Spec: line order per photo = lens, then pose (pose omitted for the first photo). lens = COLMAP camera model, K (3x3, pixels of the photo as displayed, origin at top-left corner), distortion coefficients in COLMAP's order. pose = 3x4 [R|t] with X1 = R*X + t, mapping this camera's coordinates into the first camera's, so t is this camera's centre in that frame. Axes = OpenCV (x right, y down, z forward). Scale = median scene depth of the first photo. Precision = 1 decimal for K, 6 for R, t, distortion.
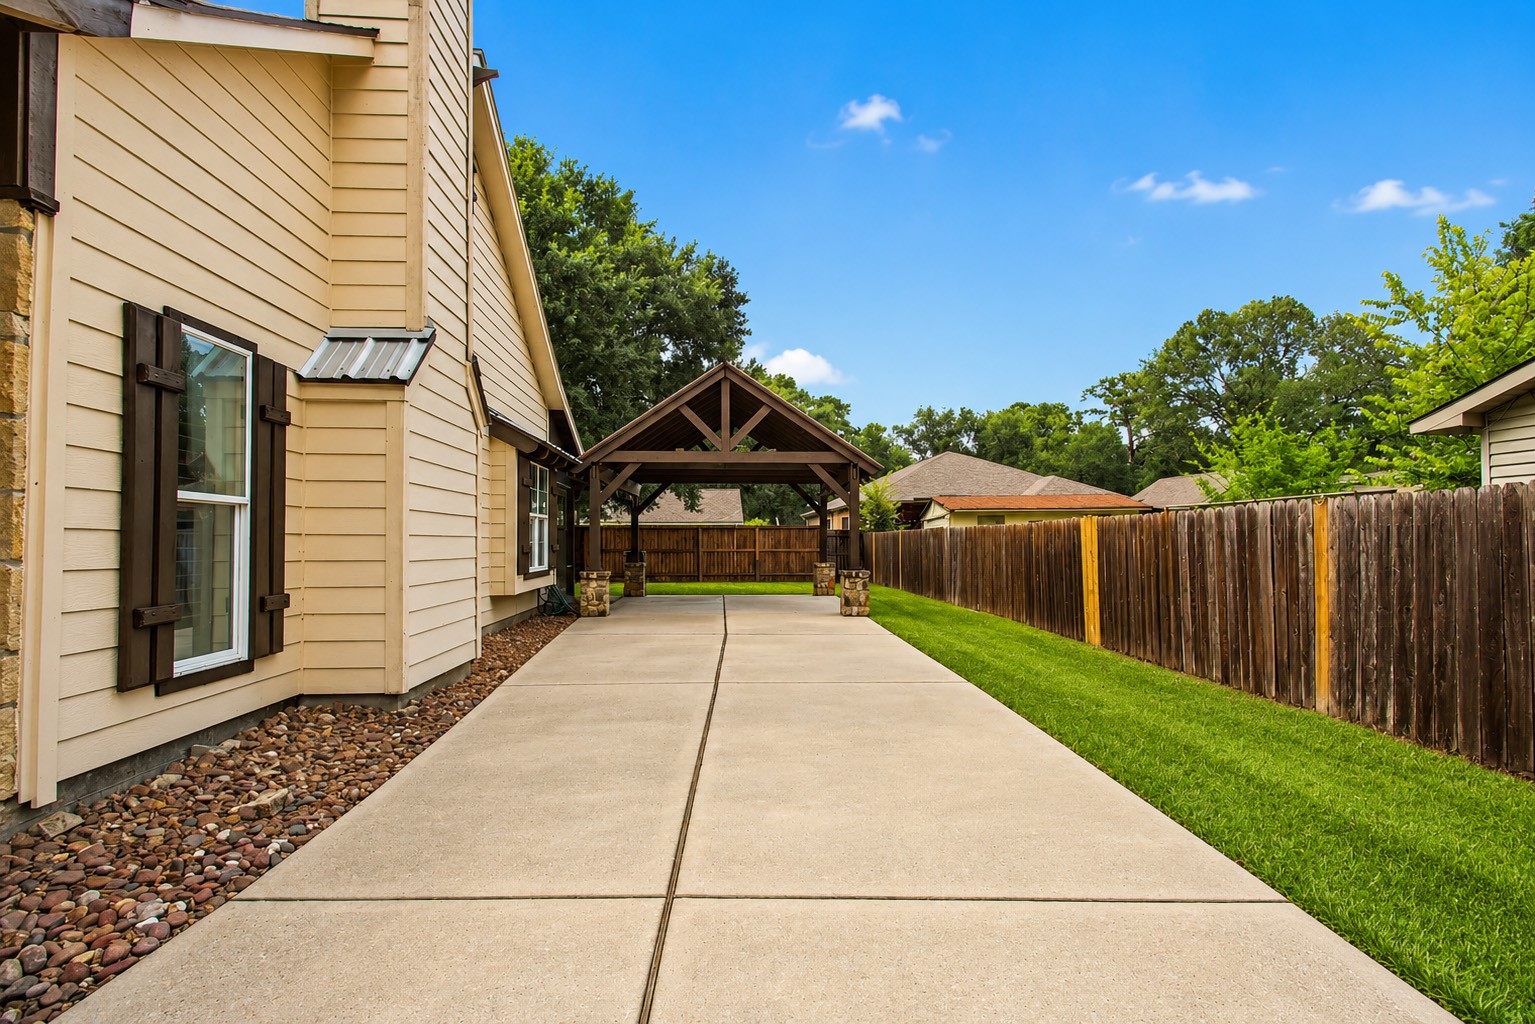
lens RADIAL K [[712.8, 0, 767.5], [0, 712.8, 512.0], [0, 0, 1]] dist [0.001184, 0.000232]
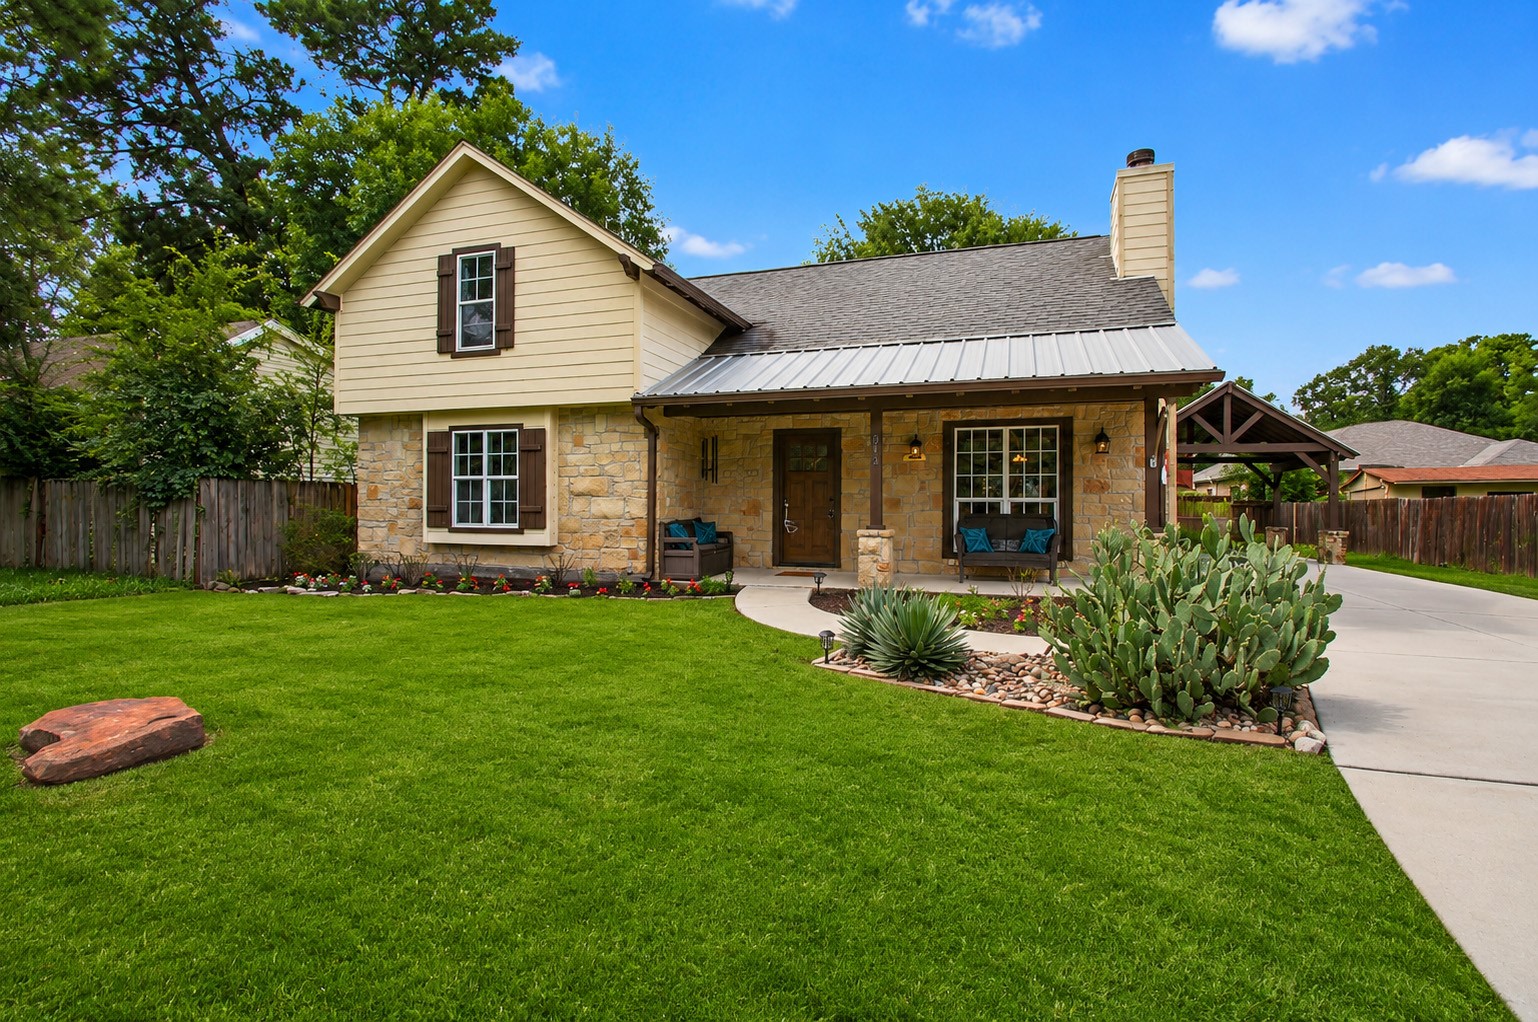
lens RADIAL K [[714.1, 0, 769.0], [0, 714.1, 511.0], [0, 0, 1]] dist [0.001184, 0.000232]
pose [[0.915033, 0.007019, -0.403317, -0.326056], [0.008258, 0.999313, 0.036127, -0.016681], [0.403294, -0.036388, 0.914347, -0.661857]]
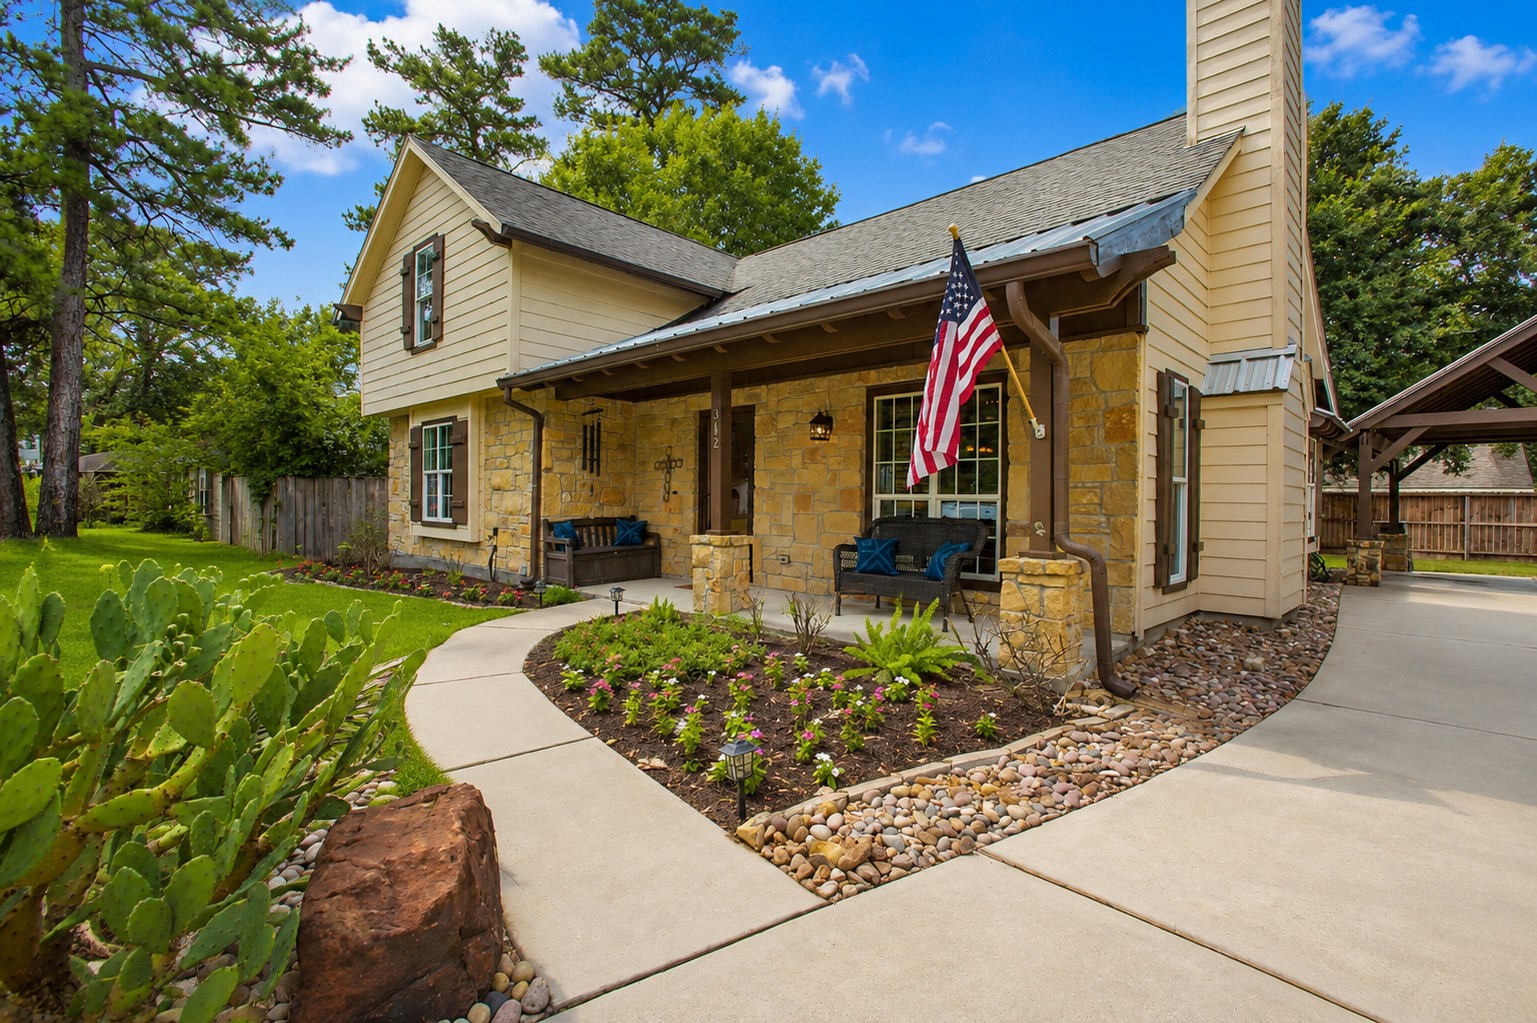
lens RADIAL K [[713.7, 0, 768.5], [0, 713.7, 511.5], [0, 0, 1]] dist [0.001184, 0.000232]
pose [[0.678581, 0.018380, -0.734295, -0.074924], [0.016387, 0.999059, 0.040151, -0.009866], [0.734342, -0.039279, 0.677642, -0.281906]]
